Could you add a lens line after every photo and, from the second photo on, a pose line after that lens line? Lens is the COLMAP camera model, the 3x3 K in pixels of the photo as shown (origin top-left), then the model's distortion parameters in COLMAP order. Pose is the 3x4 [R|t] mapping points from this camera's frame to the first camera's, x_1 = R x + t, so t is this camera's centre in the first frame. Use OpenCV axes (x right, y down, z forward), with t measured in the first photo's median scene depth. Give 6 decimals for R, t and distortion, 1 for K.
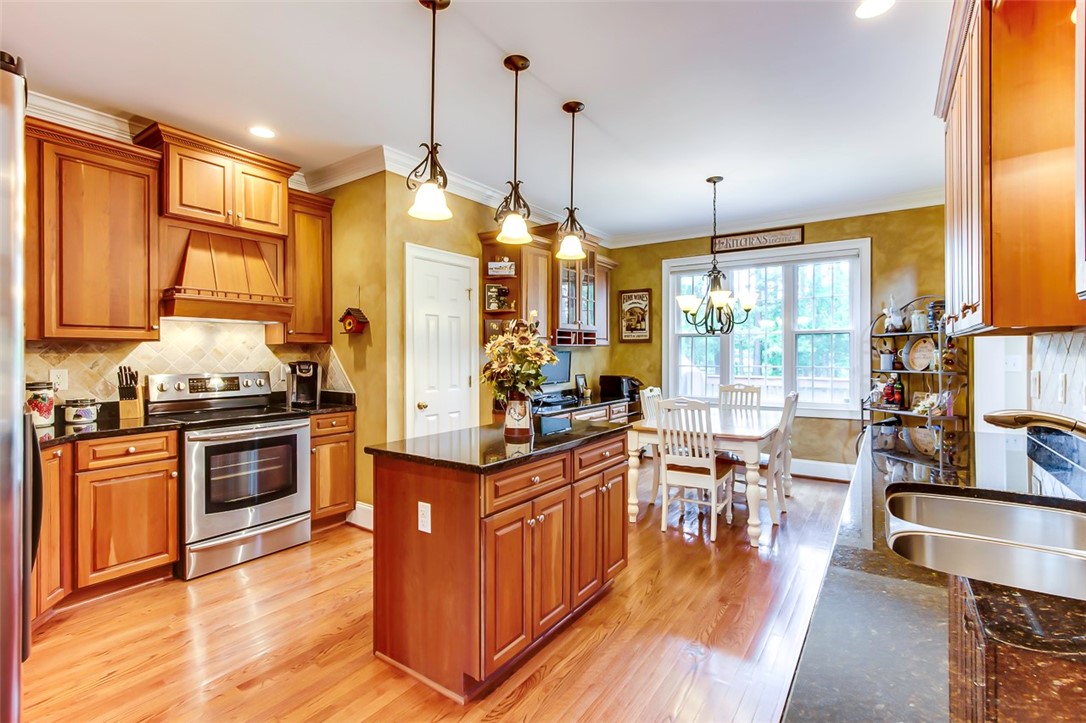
lens RADIAL K [[500.2, 0, 534.2], [0, 500.2, 349.1], [0, 0, 1]] dist [0.001960, 0.000588]
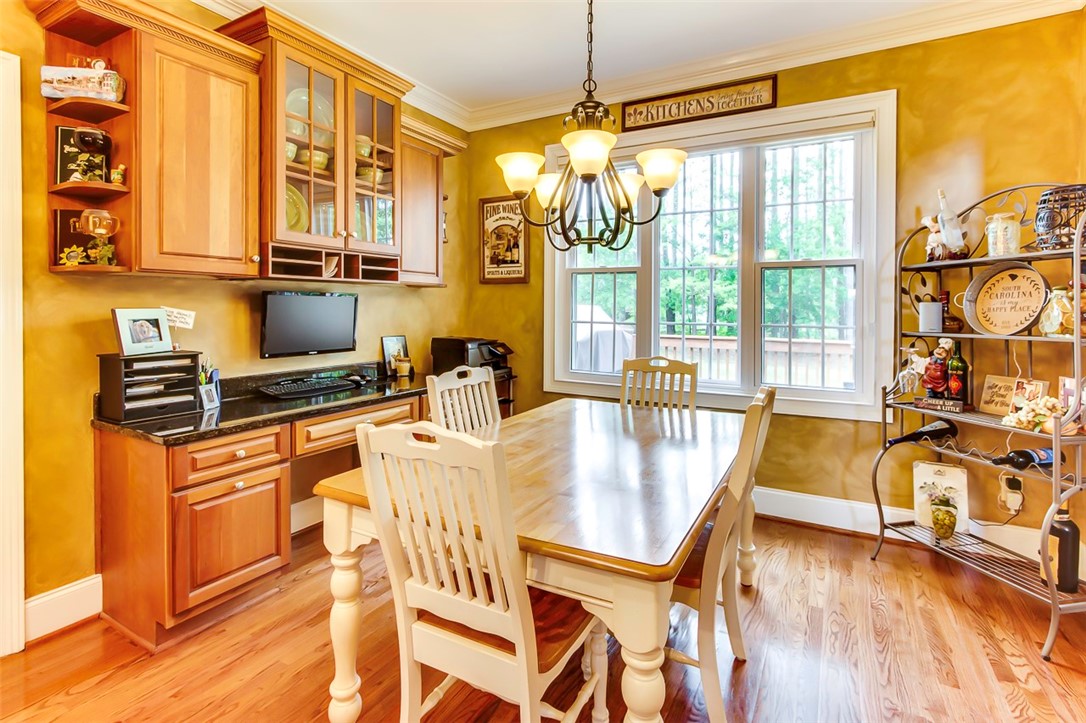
lens RADIAL K [[553.6, 0, 507.9], [0, 553.6, 301.0], [0, 0, 1]] dist [0.004065, 0.000579]
pose [[0.997709, 0.008086, 0.067161, 0.213715], [-0.007878, 0.999963, -0.003357, 0.013813], [-0.067186, 0.002820, 0.997737, 0.432027]]
